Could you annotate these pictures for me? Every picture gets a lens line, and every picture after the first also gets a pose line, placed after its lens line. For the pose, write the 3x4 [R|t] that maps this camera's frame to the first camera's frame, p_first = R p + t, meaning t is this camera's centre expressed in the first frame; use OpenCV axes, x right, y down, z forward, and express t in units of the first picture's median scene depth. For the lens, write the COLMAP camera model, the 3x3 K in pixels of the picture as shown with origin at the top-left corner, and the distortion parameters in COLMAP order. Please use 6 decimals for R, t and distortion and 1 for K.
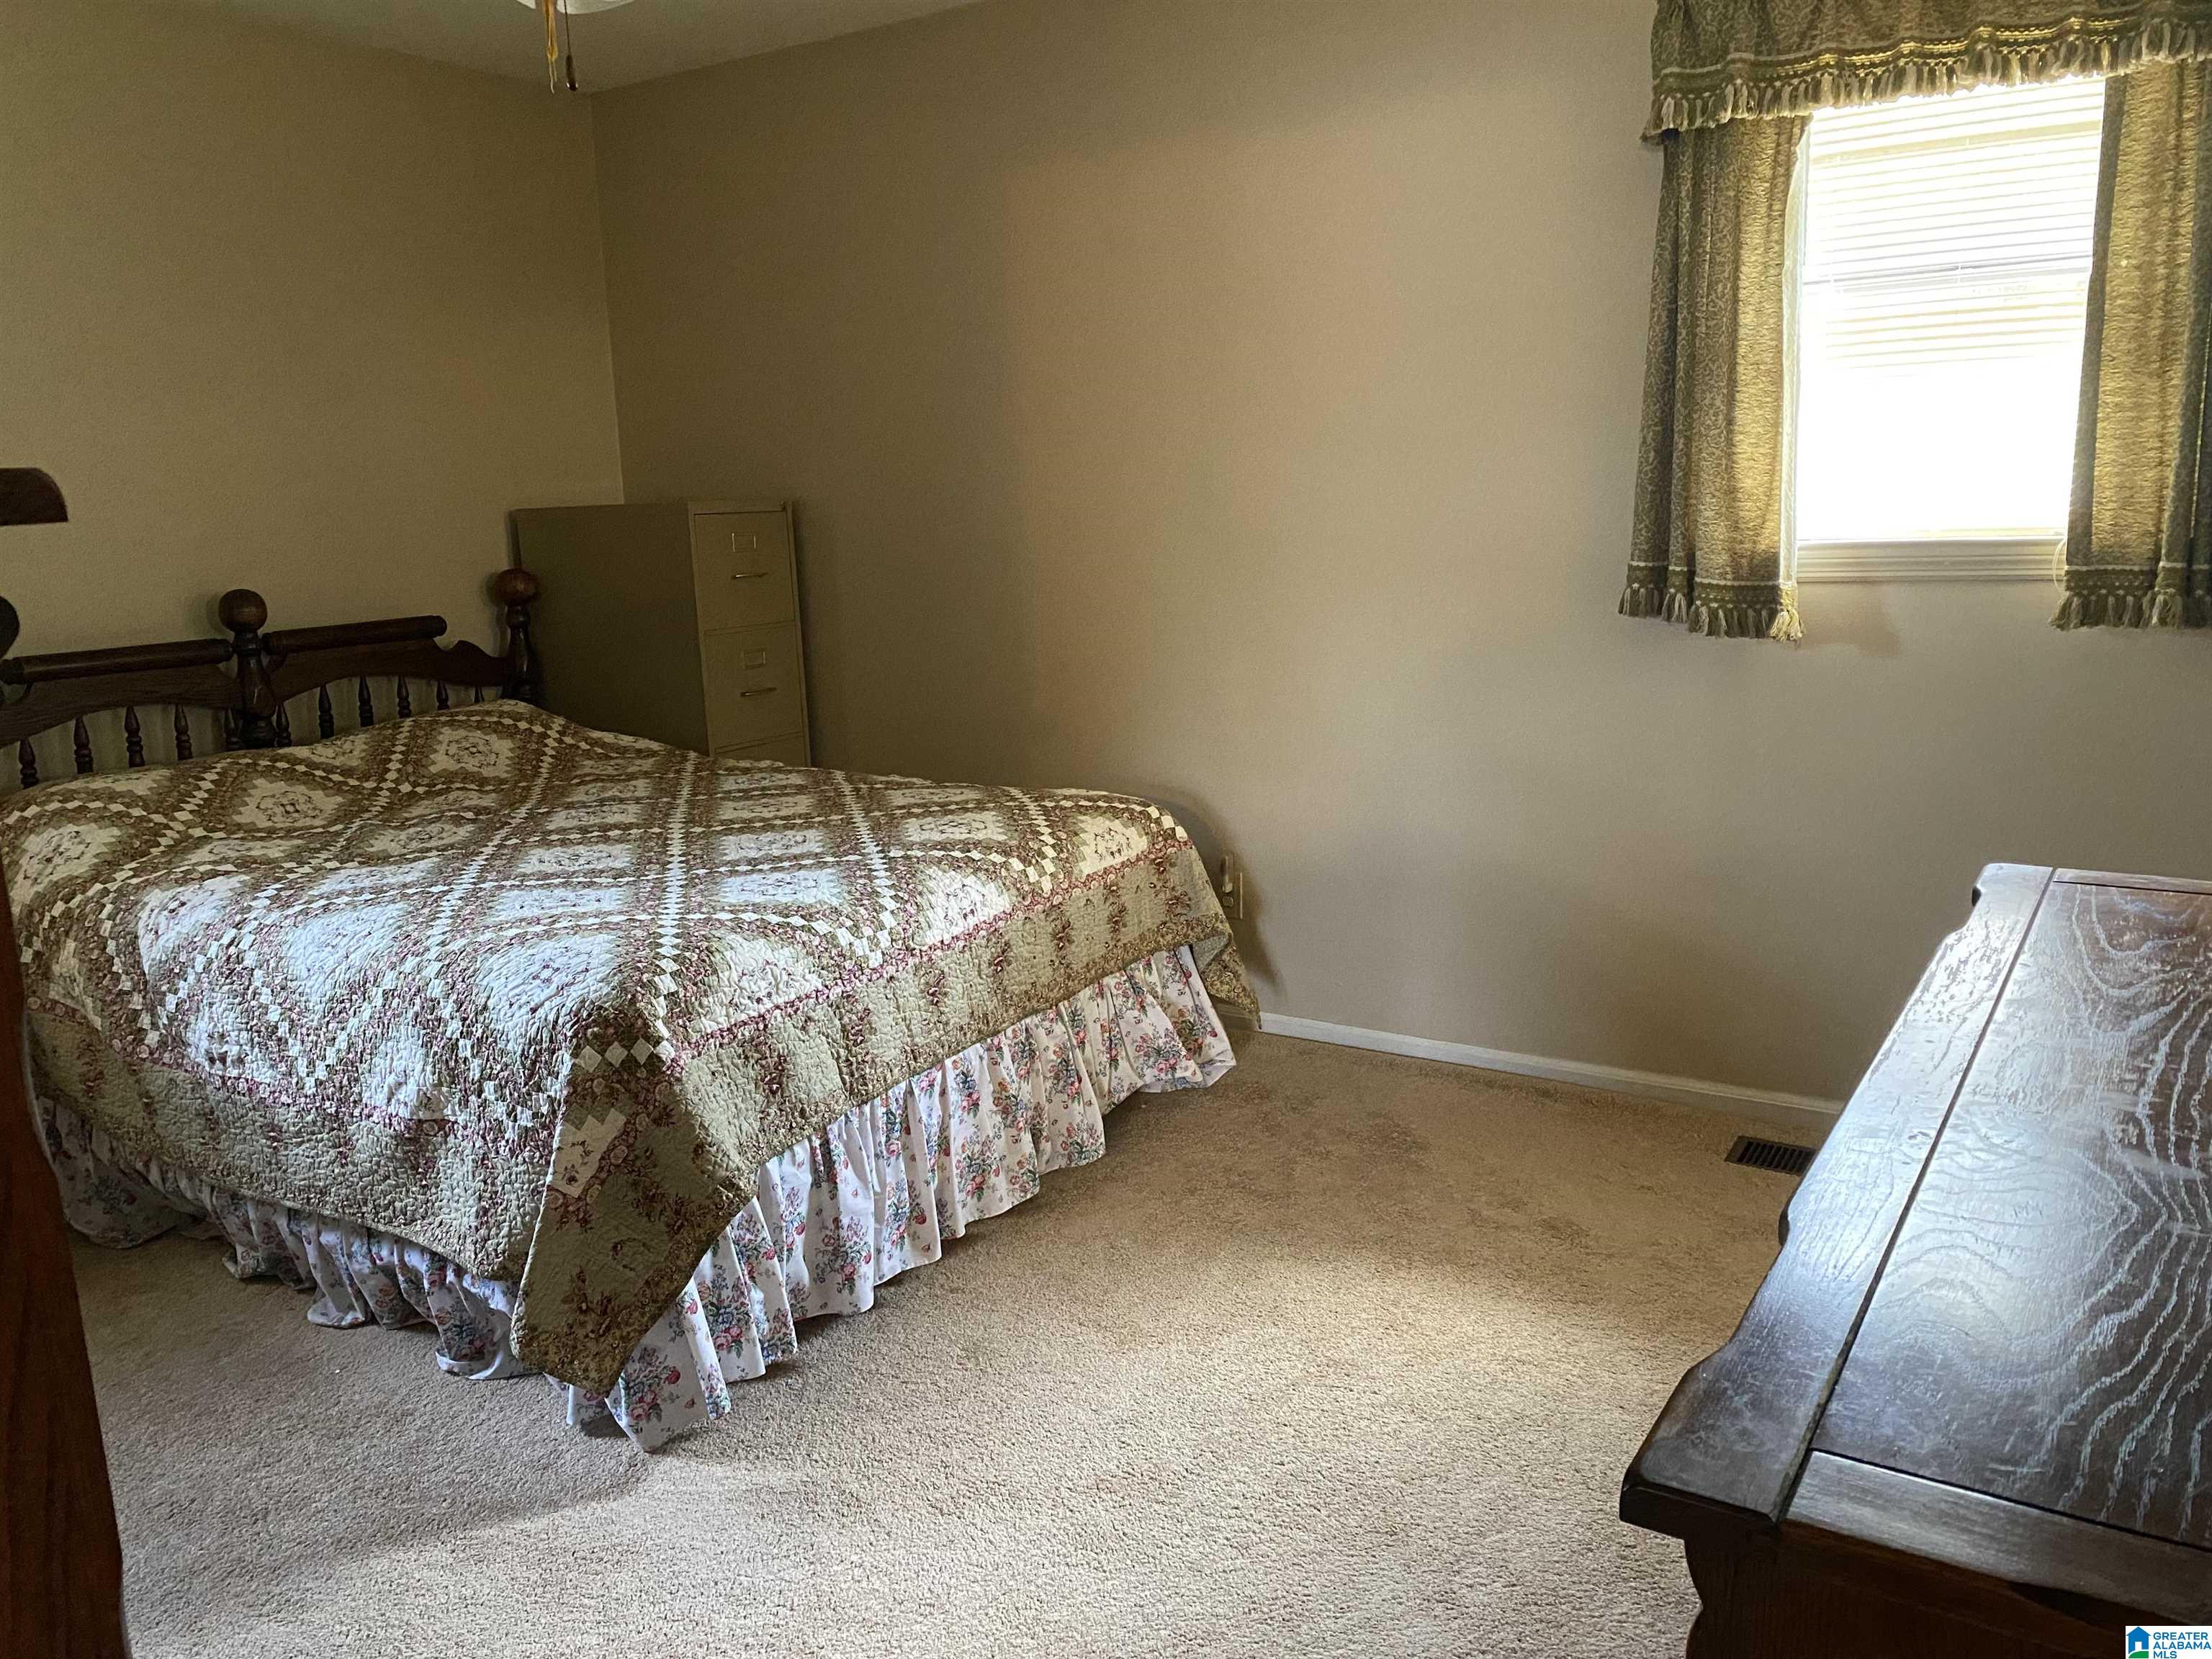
lens RADIAL K [[1693.0, 0, 1106.0], [0, 1693.0, 829.5], [0, 0, 1]] dist [-0.004366, -0.001287]
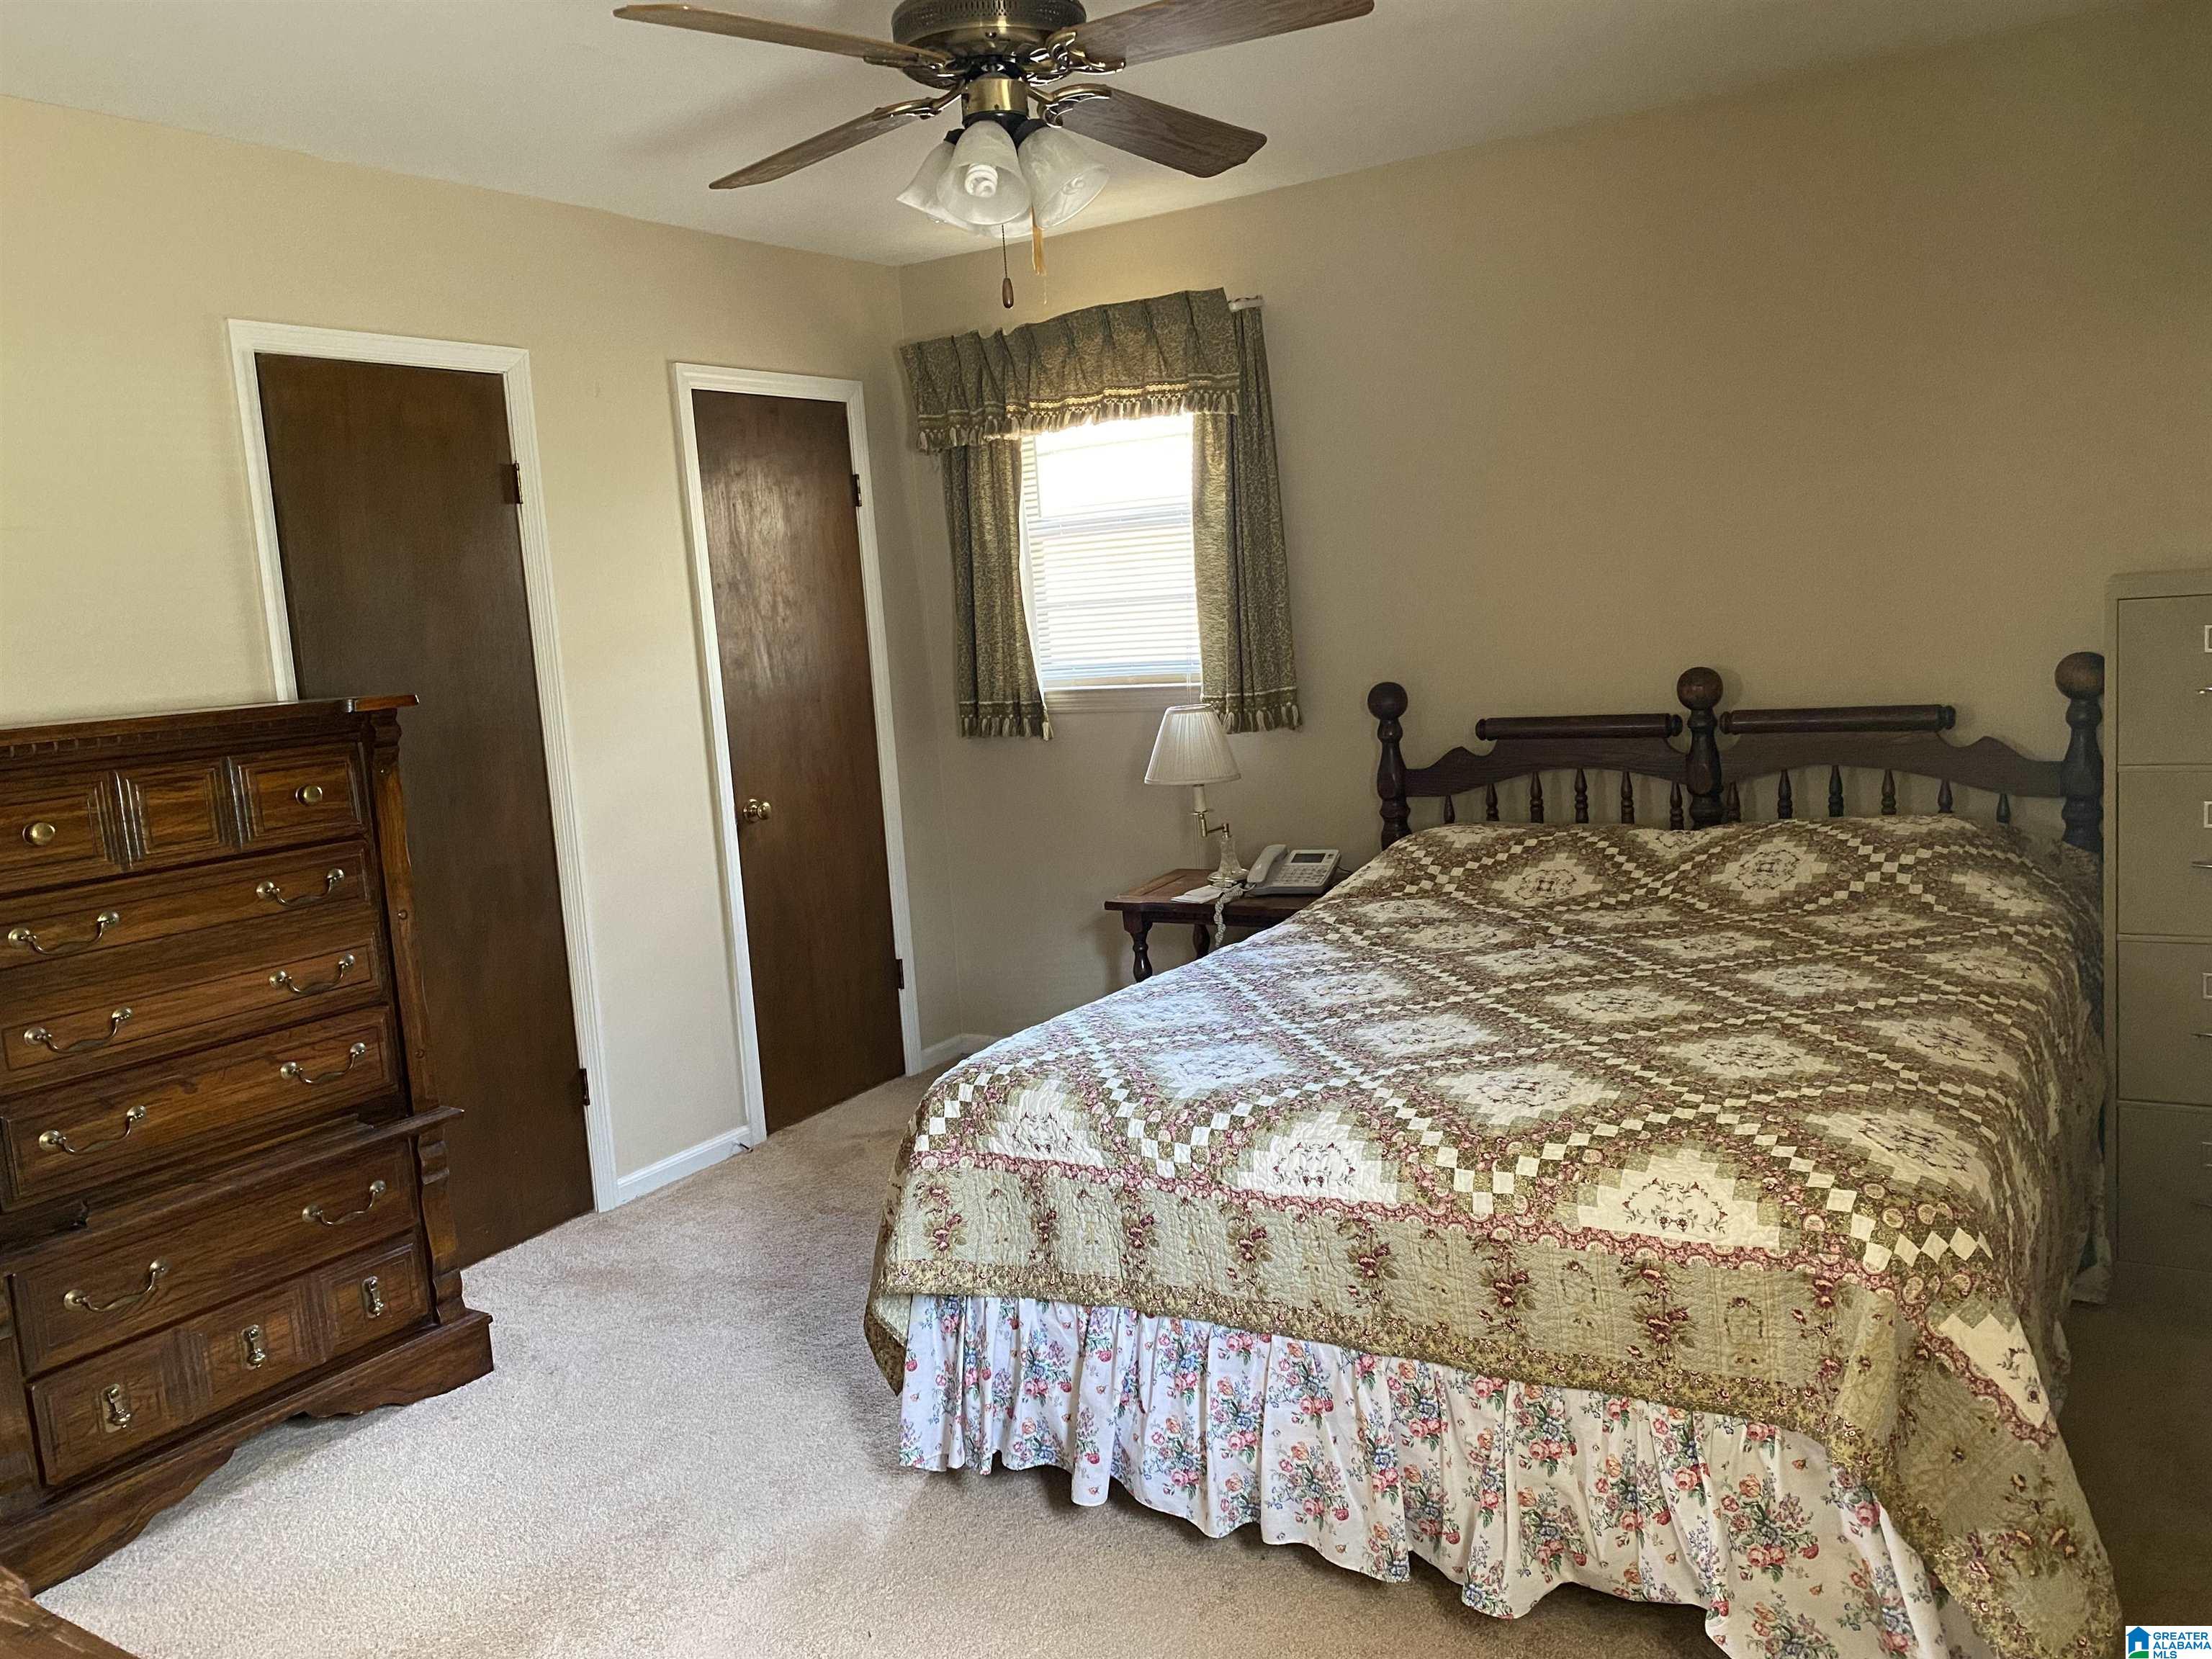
lens RADIAL K [[1693.0, 0, 1106.0], [0, 1693.0, 829.5], [0, 0, 1]] dist [-0.004366, -0.001287]
pose [[-0.005049, 0.170994, -0.985259, 0.633864], [-0.131638, 0.976584, 0.170163, -0.219109], [0.991285, 0.130557, 0.017578, 0.820046]]
